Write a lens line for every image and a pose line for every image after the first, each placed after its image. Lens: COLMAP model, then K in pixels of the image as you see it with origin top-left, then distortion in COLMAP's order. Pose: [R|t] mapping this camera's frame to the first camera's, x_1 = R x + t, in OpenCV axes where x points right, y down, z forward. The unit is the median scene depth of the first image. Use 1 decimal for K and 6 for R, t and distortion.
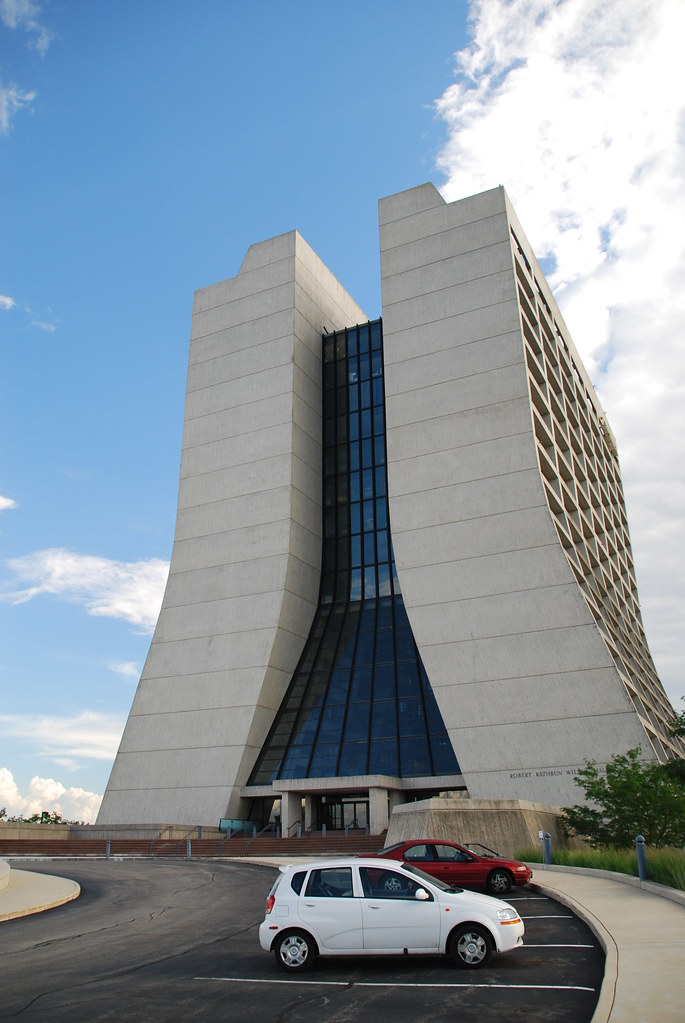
lens RADIAL K [[849.1, 0, 342.5], [0, 849.1, 511.5], [0, 0, 1]] dist [-0.157026, 0.201697]
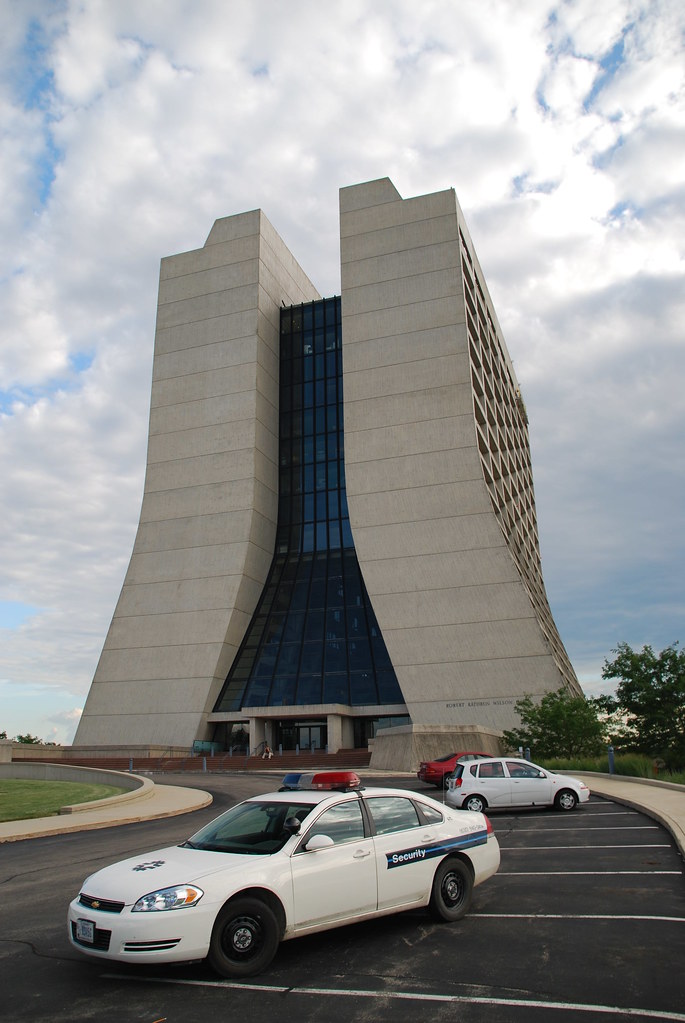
lens RADIAL K [[827.7, 0, 342.5], [0, 827.7, 511.5], [0, 0, 1]] dist [-0.161598, 0.154155]
pose [[0.991364, 0.031670, 0.127256, -0.086090], [-0.041618, 0.996216, 0.076296, -0.036655], [-0.124358, -0.080933, 0.988931, -0.102215]]
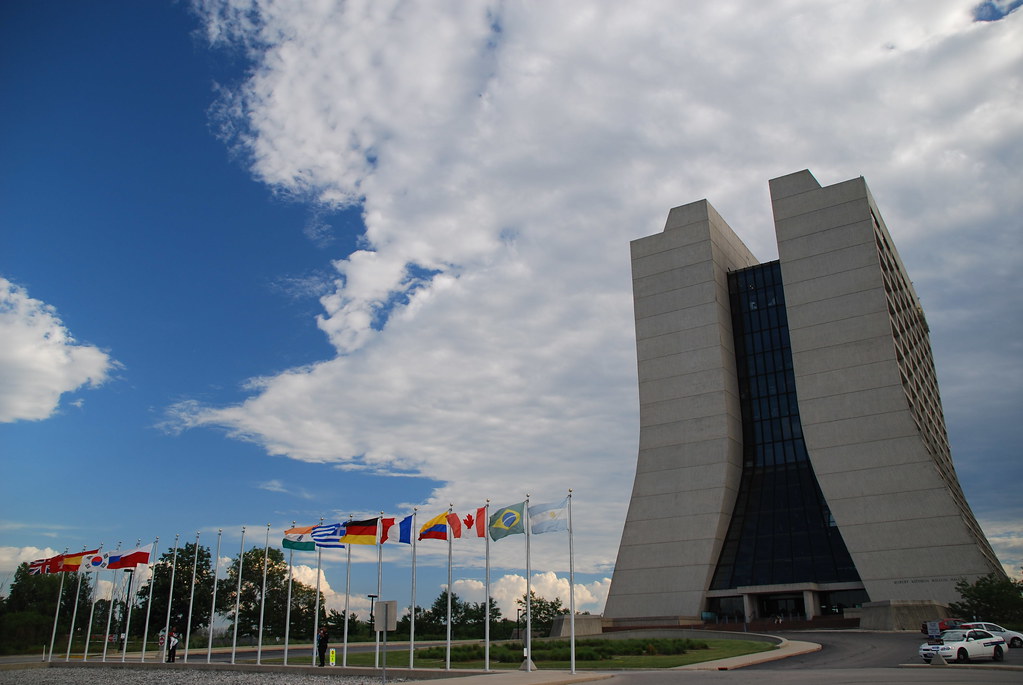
lens RADIAL K [[827.7, 0, 511.5], [0, 827.7, 342.5], [0, 0, 1]] dist [-0.161598, 0.154155]
pose [[0.992684, -0.036068, -0.115228, -0.277636], [0.040393, 0.998556, 0.035415, -0.189644], [0.113784, -0.039810, 0.992708, -0.492756]]
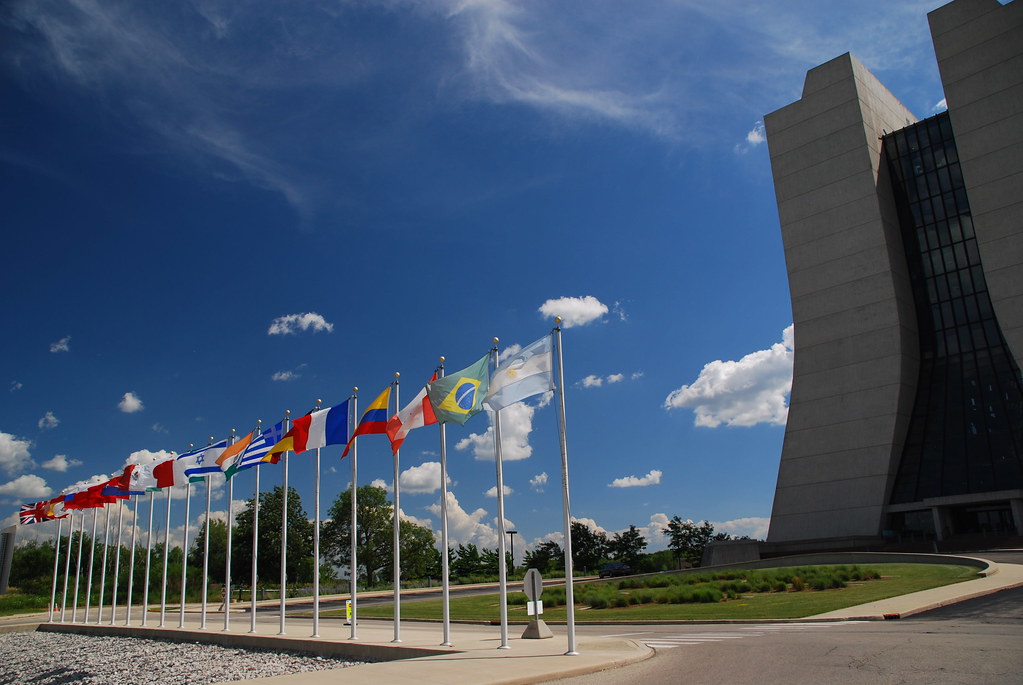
lens RADIAL K [[819.3, 0, 511.5], [0, 819.3, 342.5], [0, 0, 1]] dist [-0.175256, 0.176891]
pose [[0.941653, -0.116275, -0.315865, -0.243654], [0.151732, 0.984316, 0.089997, -0.123256], [0.300446, -0.132673, 0.944526, -0.318724]]
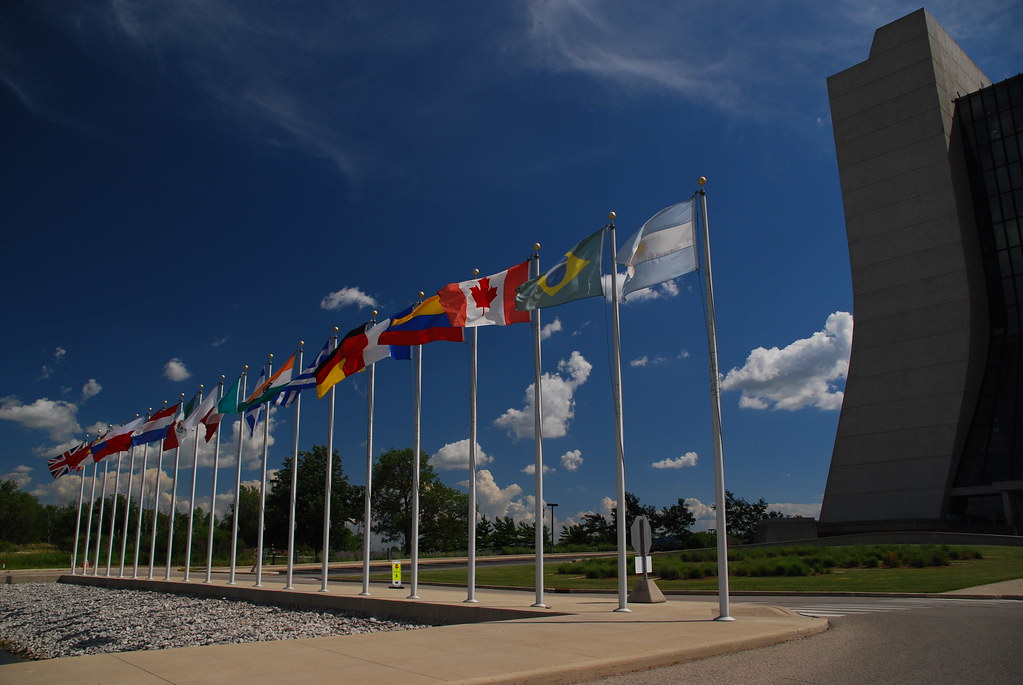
lens RADIAL K [[819.3, 0, 511.5], [0, 819.3, 342.5], [0, 0, 1]] dist [-0.175256, 0.176891]
pose [[0.929560, -0.085336, -0.358657, -0.277677], [0.132820, 0.985032, 0.109871, -0.100147], [0.343913, -0.149769, 0.926981, -0.281088]]
